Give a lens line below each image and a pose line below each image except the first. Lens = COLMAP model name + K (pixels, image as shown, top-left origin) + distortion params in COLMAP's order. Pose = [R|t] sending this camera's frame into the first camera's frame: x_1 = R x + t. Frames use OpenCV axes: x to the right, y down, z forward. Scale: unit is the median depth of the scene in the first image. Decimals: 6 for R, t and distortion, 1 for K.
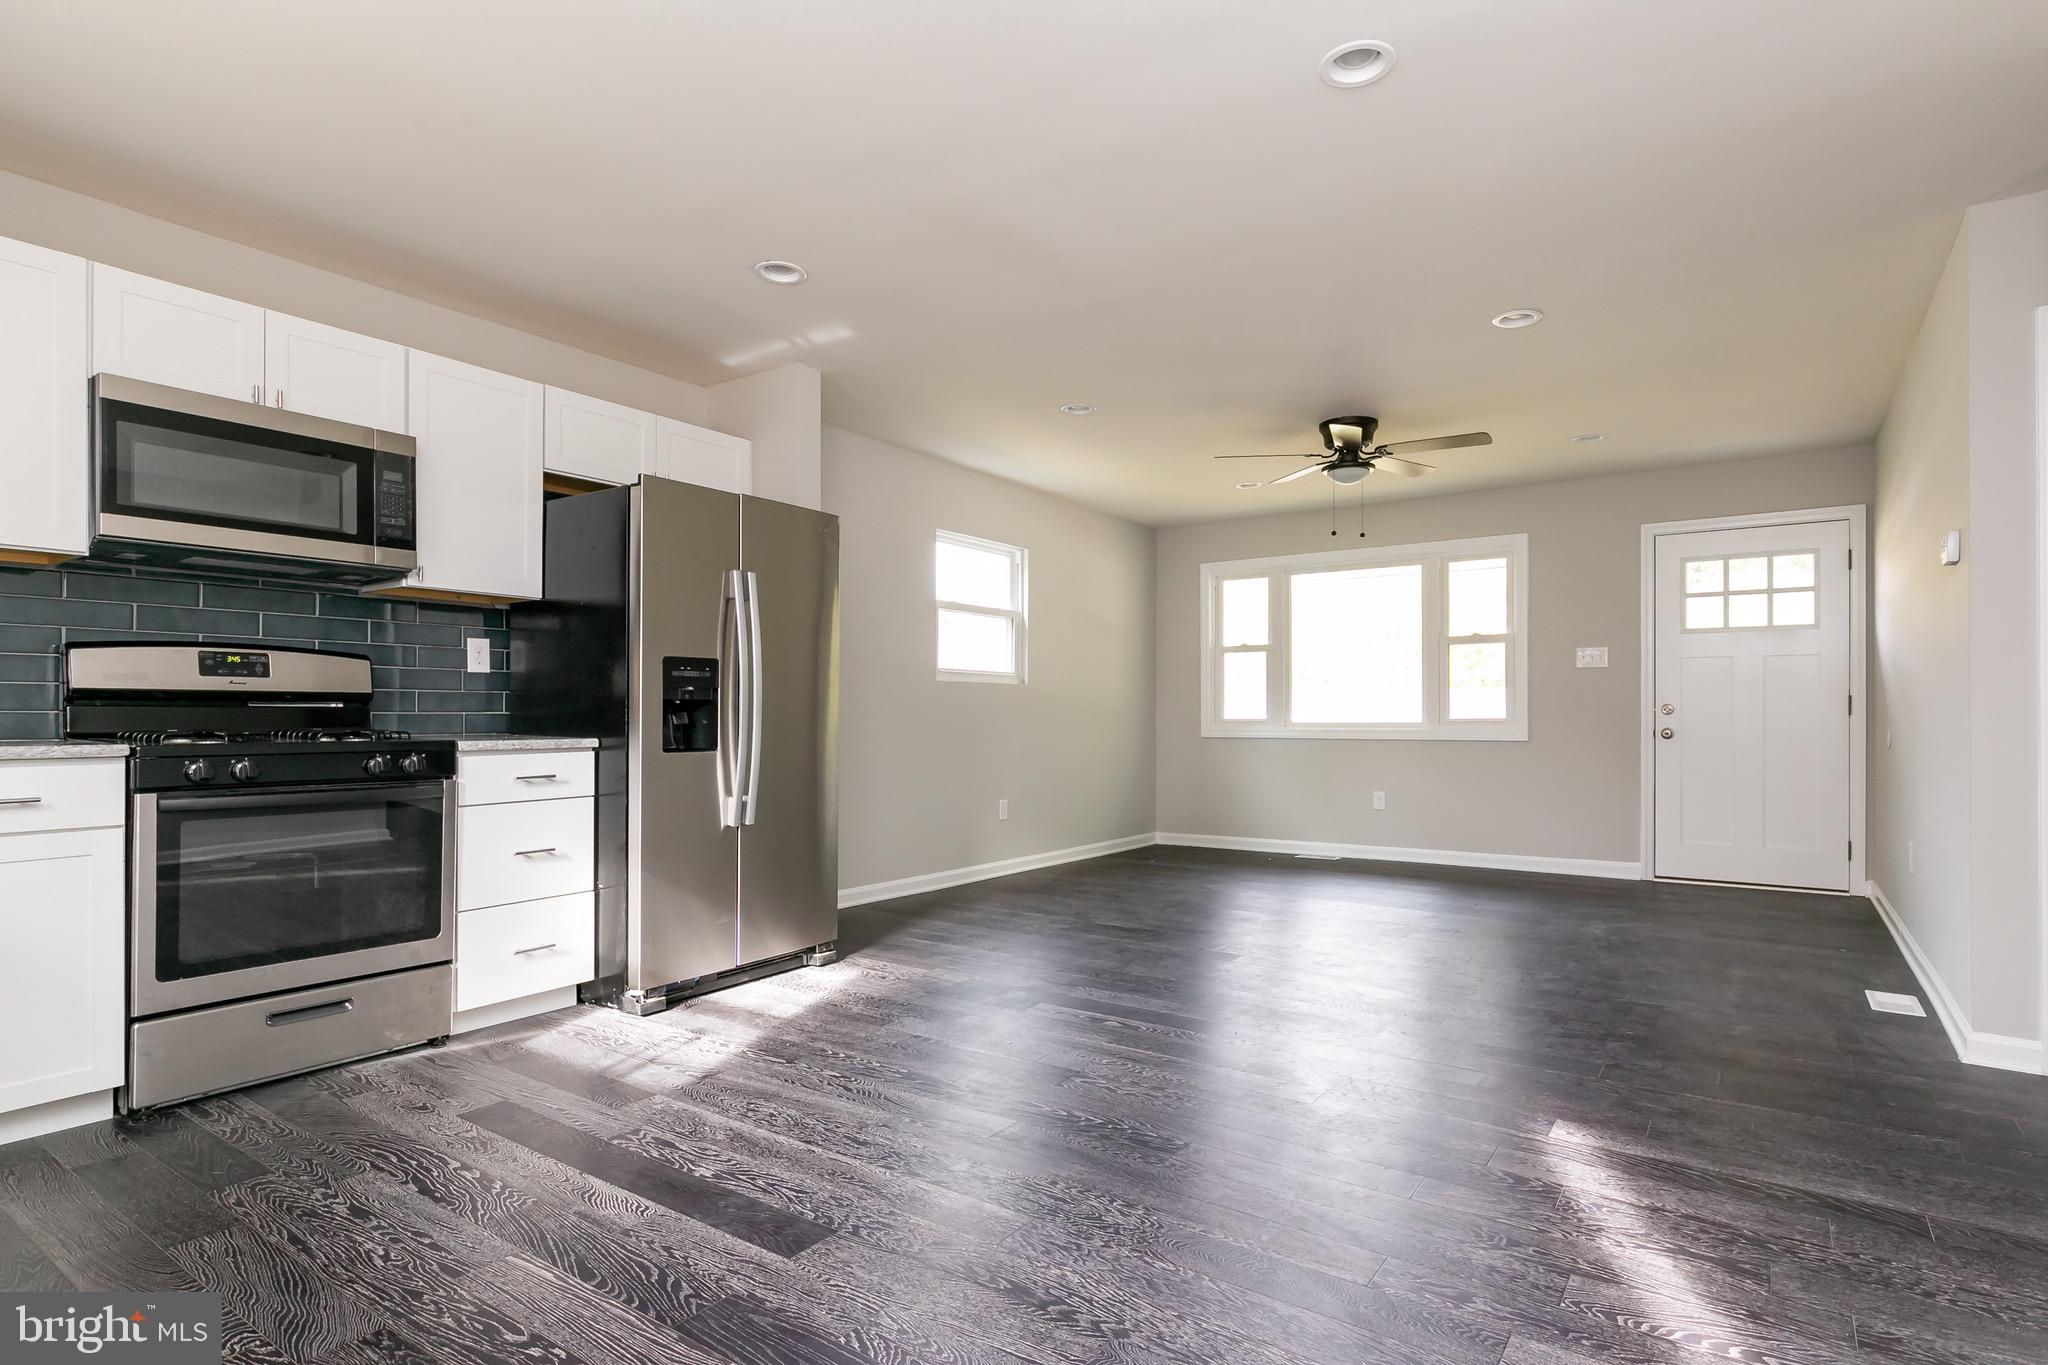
lens RADIAL K [[1055.7, 0, 1032.4], [0, 1055.7, 721.9], [0, 0, 1]] dist [-0.002011, -0.000613]
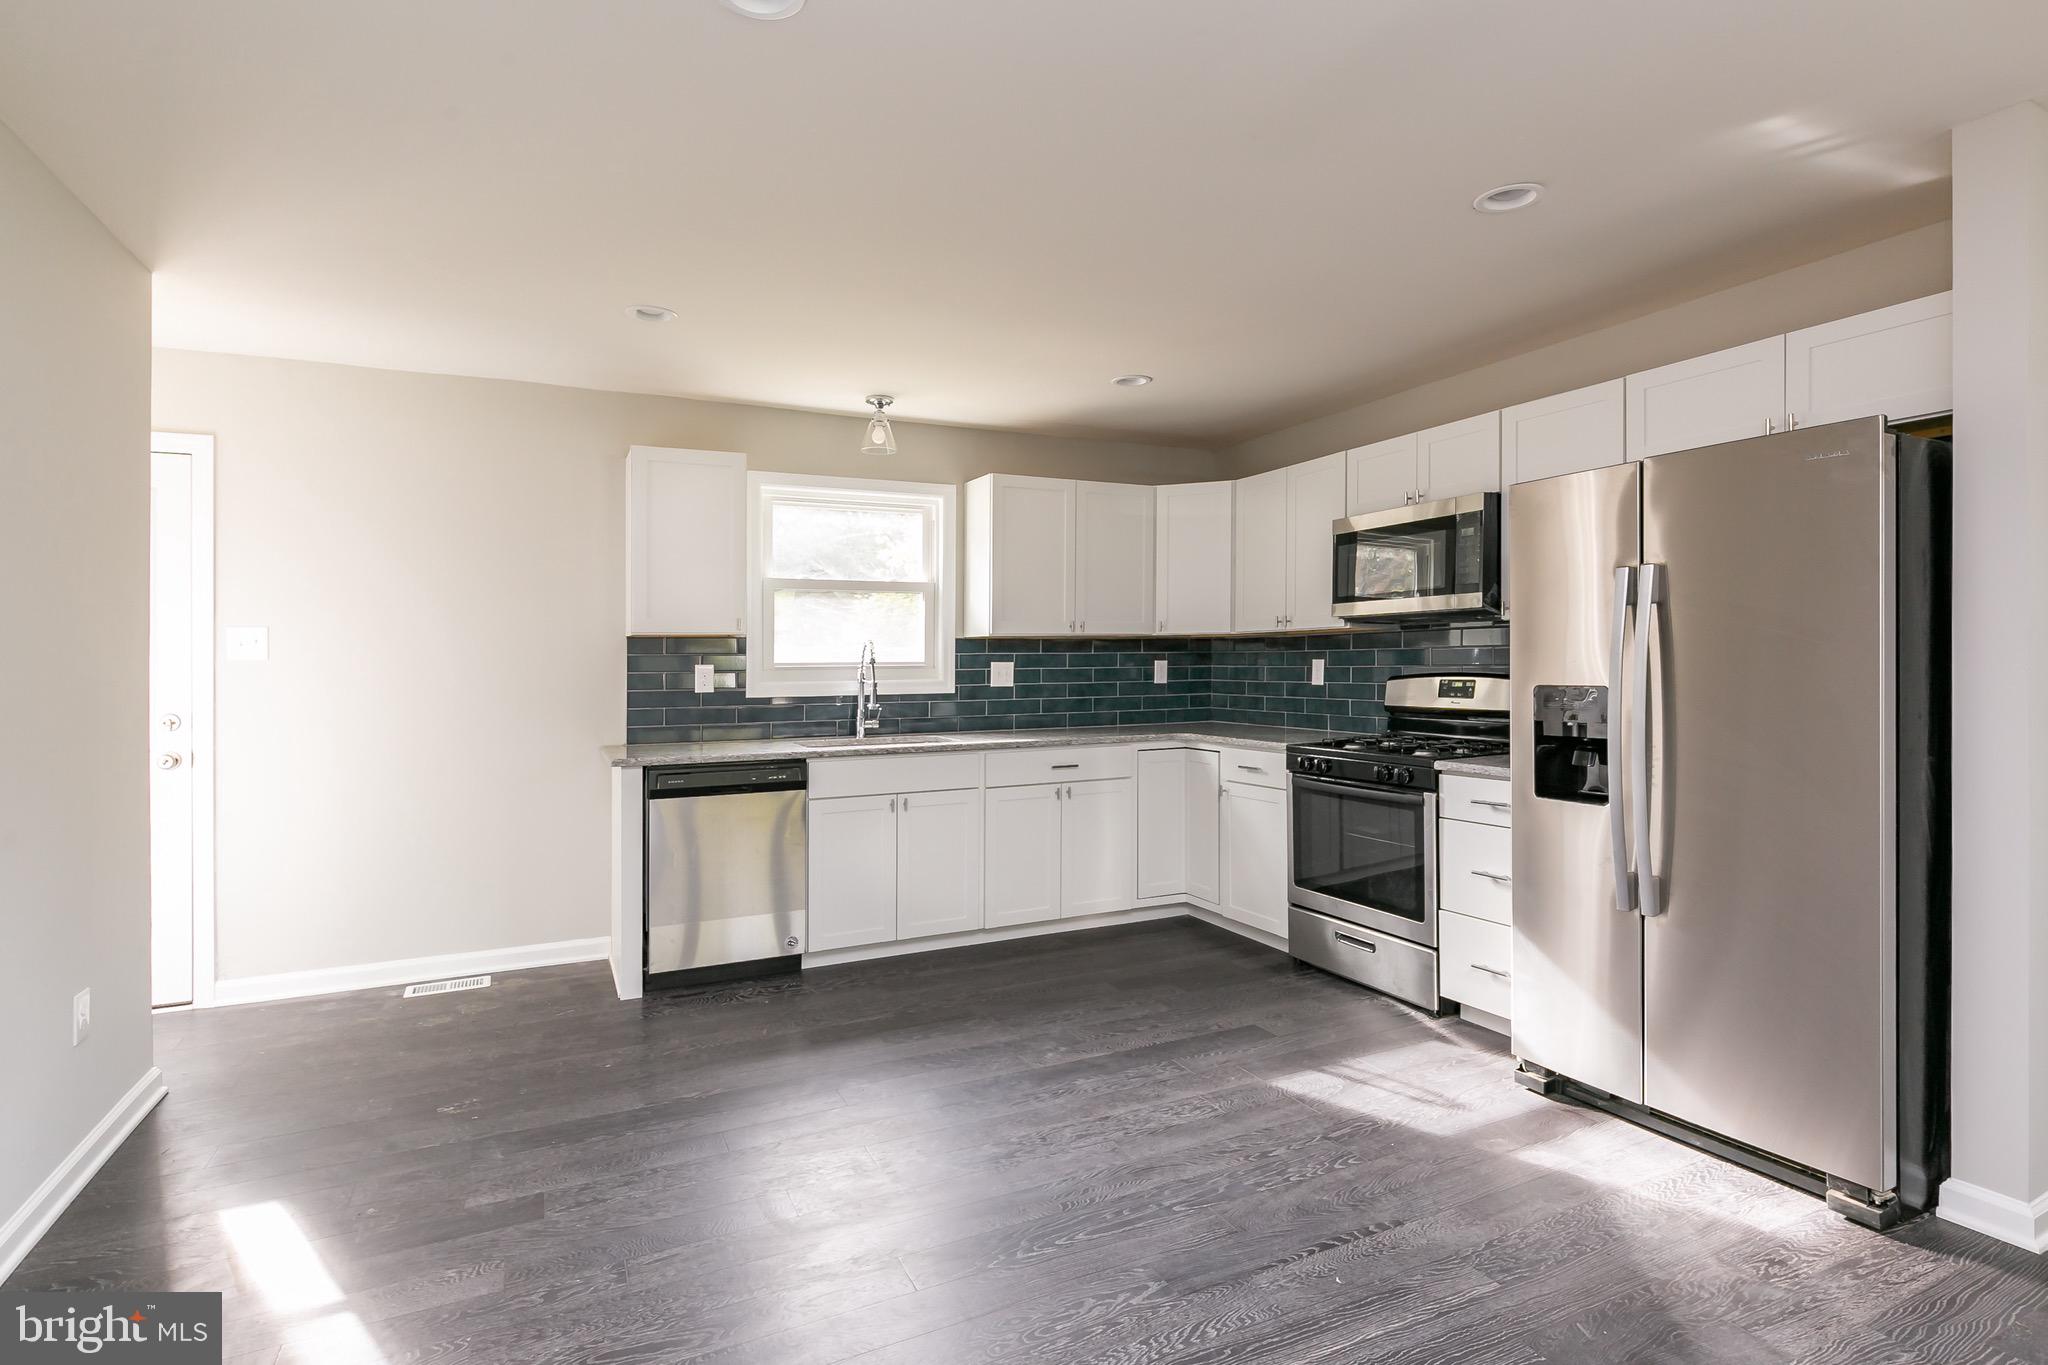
lens RADIAL K [[1037.2, 0, 1032.4], [0, 1037.2, 634.1], [0, 0, 1]] dist [-0.000112, -0.000502]
pose [[-0.494203, -0.017057, -0.869179, 0.690880], [0.007298, 0.999691, -0.023768, -0.099793], [0.869316, -0.018089, -0.493925, 1.218457]]
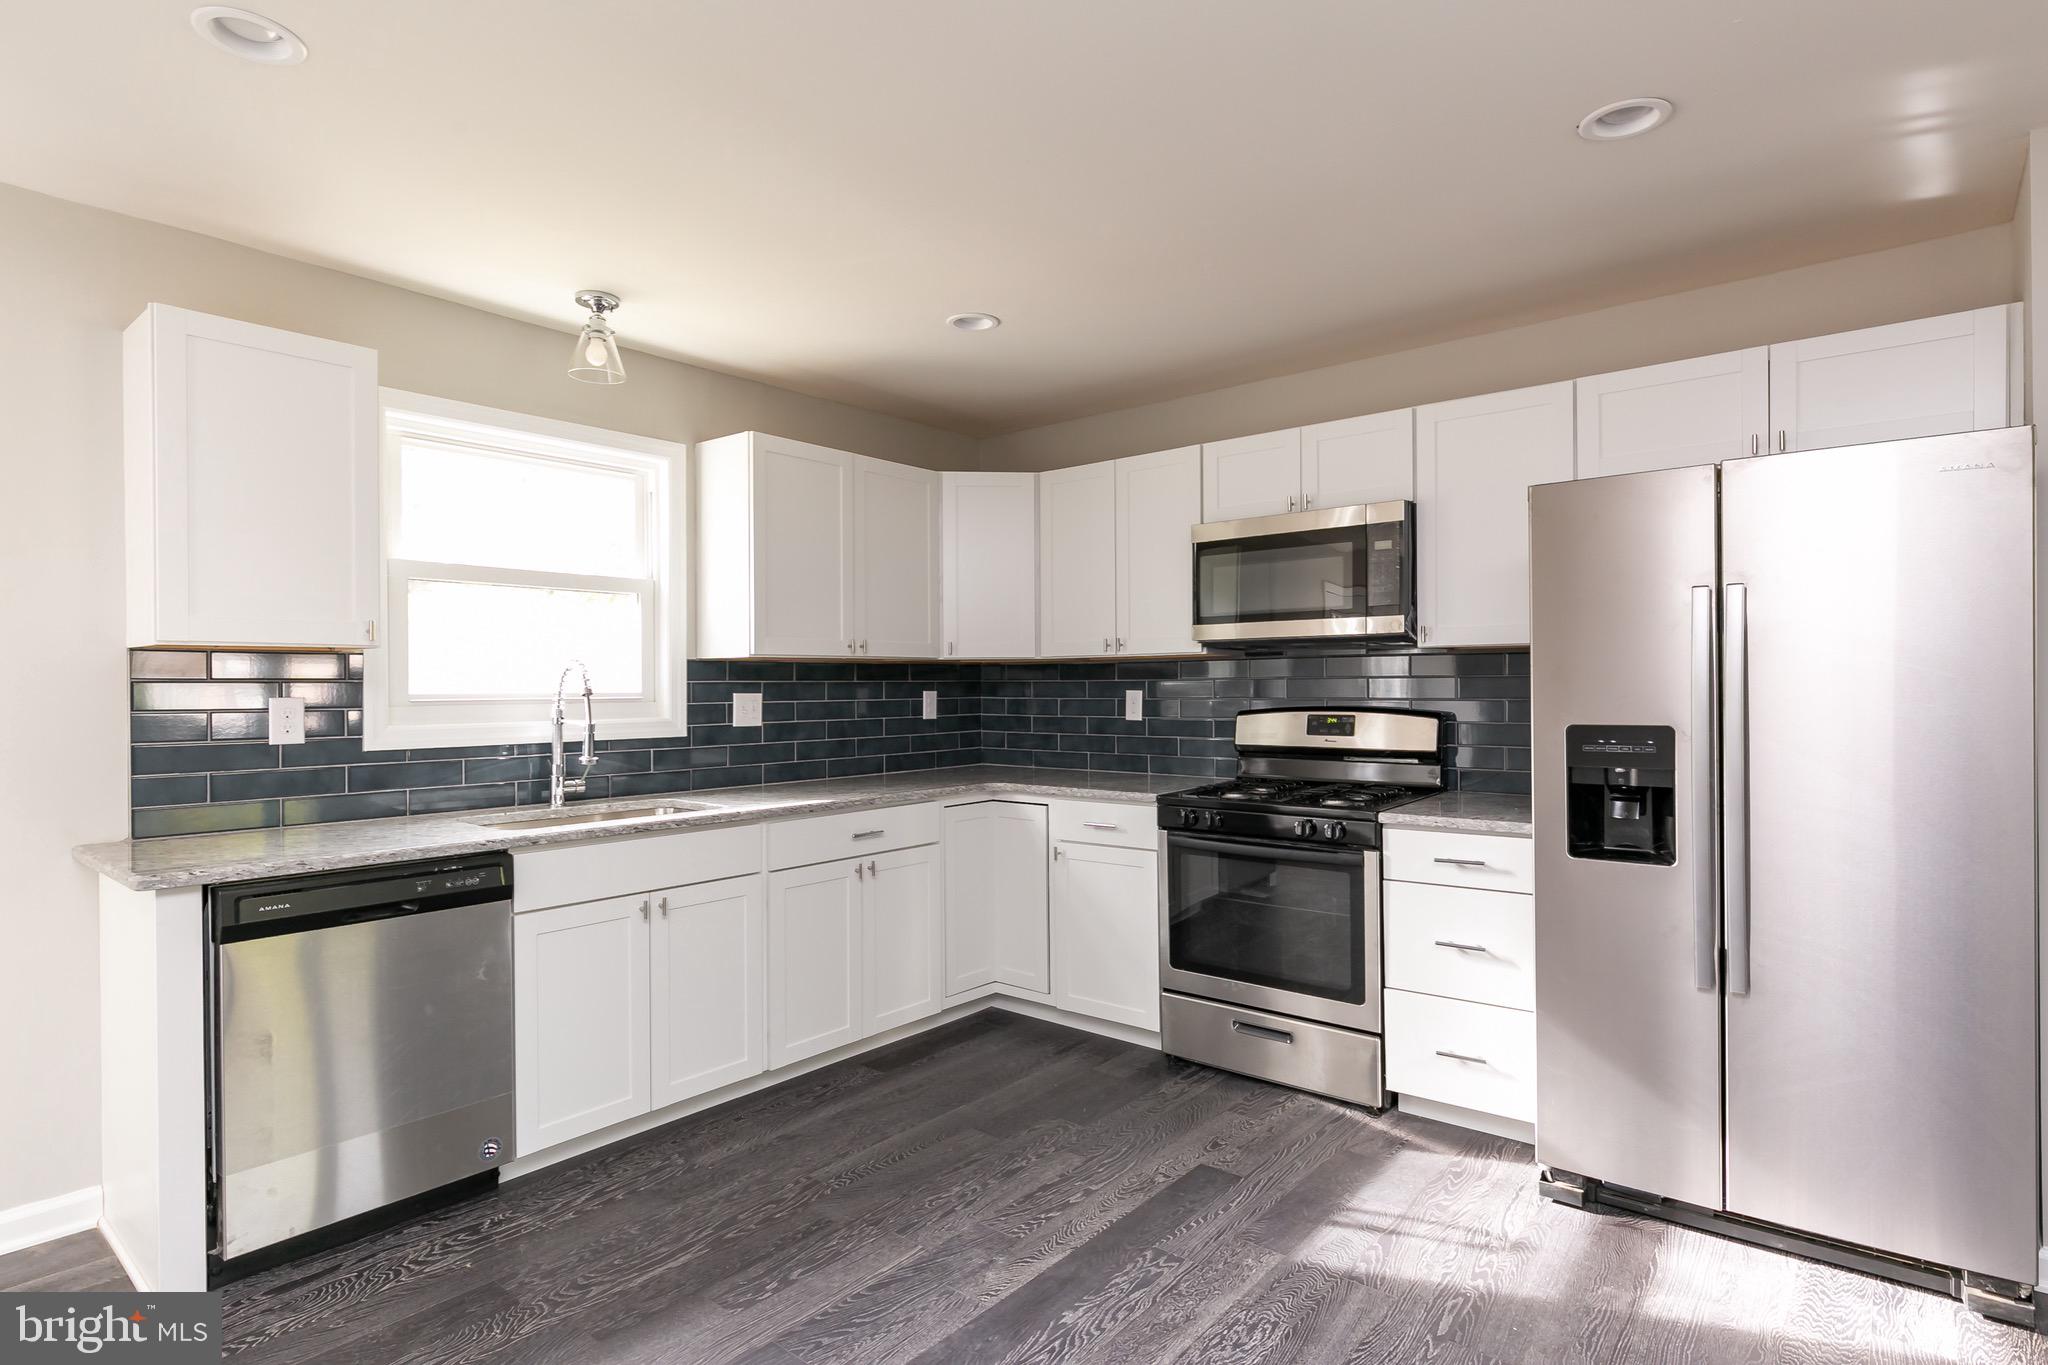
lens RADIAL K [[1053.6, 0, 1024.0], [0, 1053.6, 682.5], [0, 0, 1]] dist [-0.002051, 0.000355]
pose [[-0.088473, -0.000770, -0.996078, 0.473030], [0.002890, 0.999995, -0.001029, -0.104994], [0.996074, -0.002970, -0.088470, 0.780885]]
